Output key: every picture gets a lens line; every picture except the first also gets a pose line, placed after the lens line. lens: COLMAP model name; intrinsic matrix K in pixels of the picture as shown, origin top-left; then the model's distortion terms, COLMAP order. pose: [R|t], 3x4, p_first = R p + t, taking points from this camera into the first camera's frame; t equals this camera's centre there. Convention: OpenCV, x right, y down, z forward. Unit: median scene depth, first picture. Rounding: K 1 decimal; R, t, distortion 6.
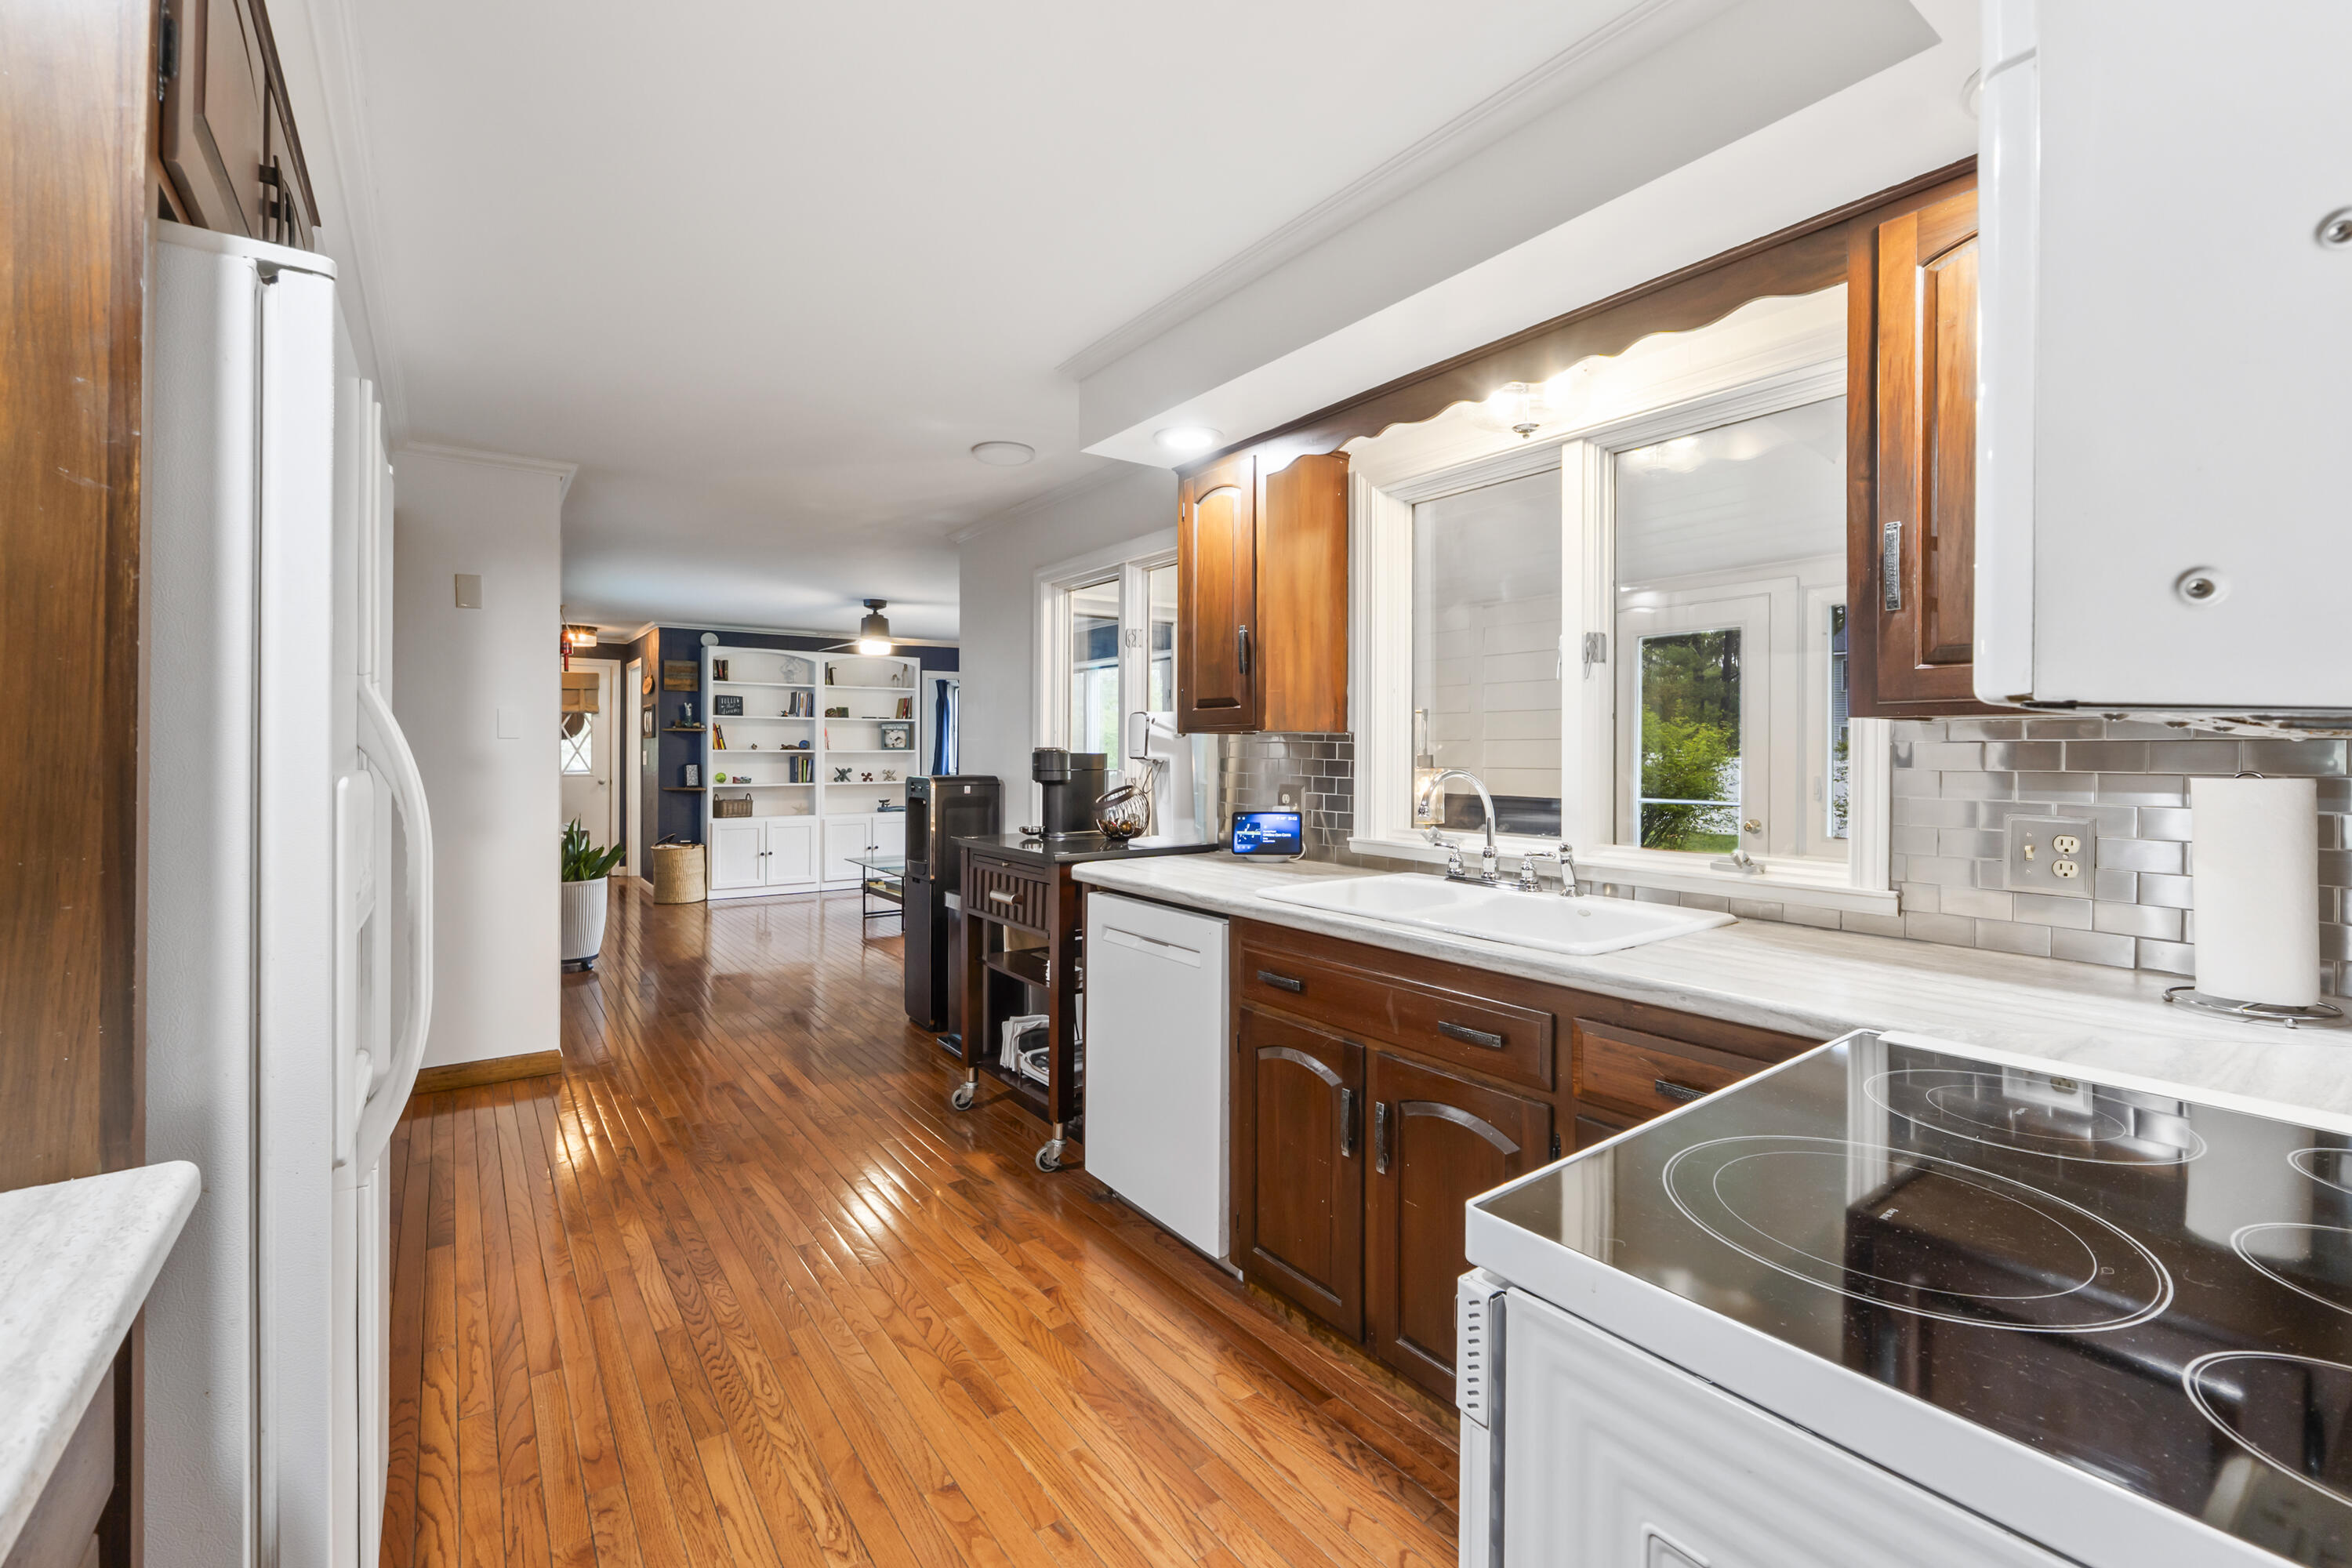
lens RADIAL K [[1006.1, 0, 1194.4], [0, 1006.1, 746.6], [0, 0, 1]] dist [-0.004955, -0.000079]
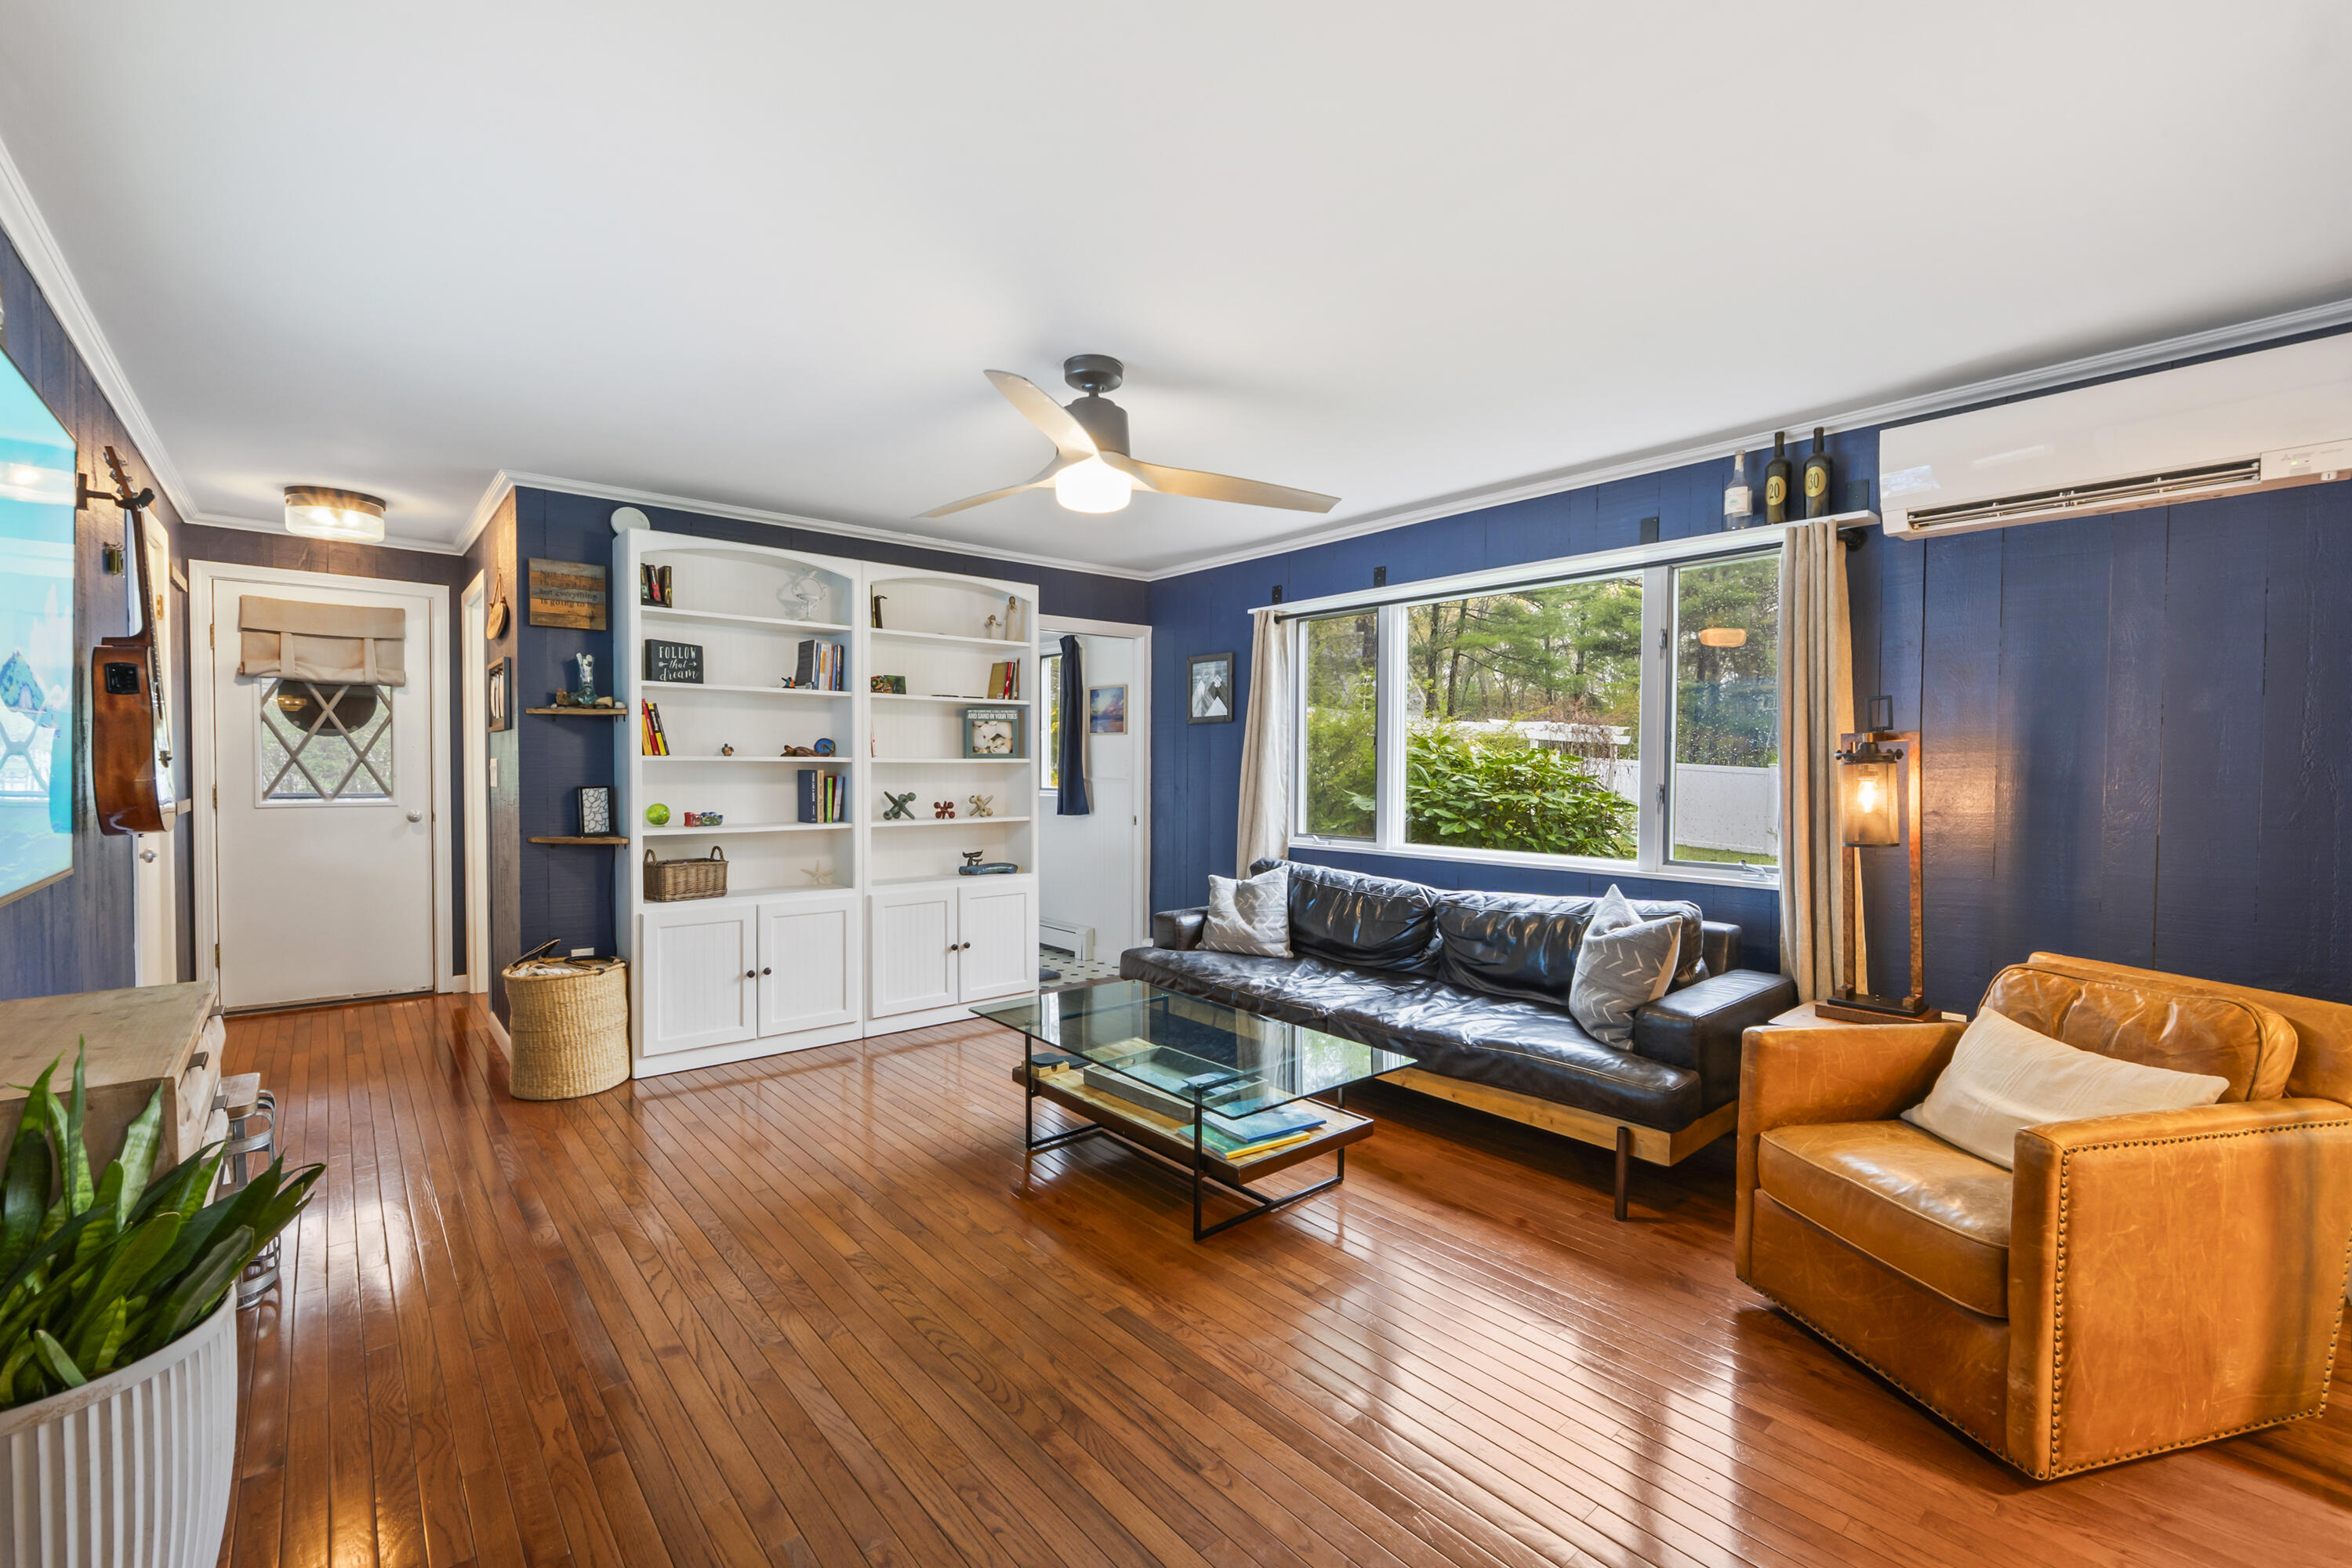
lens RADIAL K [[1006.1, 0, 1192.0], [0, 1006.1, 786.2], [0, 0, 1]] dist [-0.004955, -0.000079]
pose [[0.996850, 0.002124, 0.079287, -0.254152], [-0.004434, 0.999570, 0.028979, 0.002539], [-0.079191, -0.029239, 0.996431, 0.500651]]
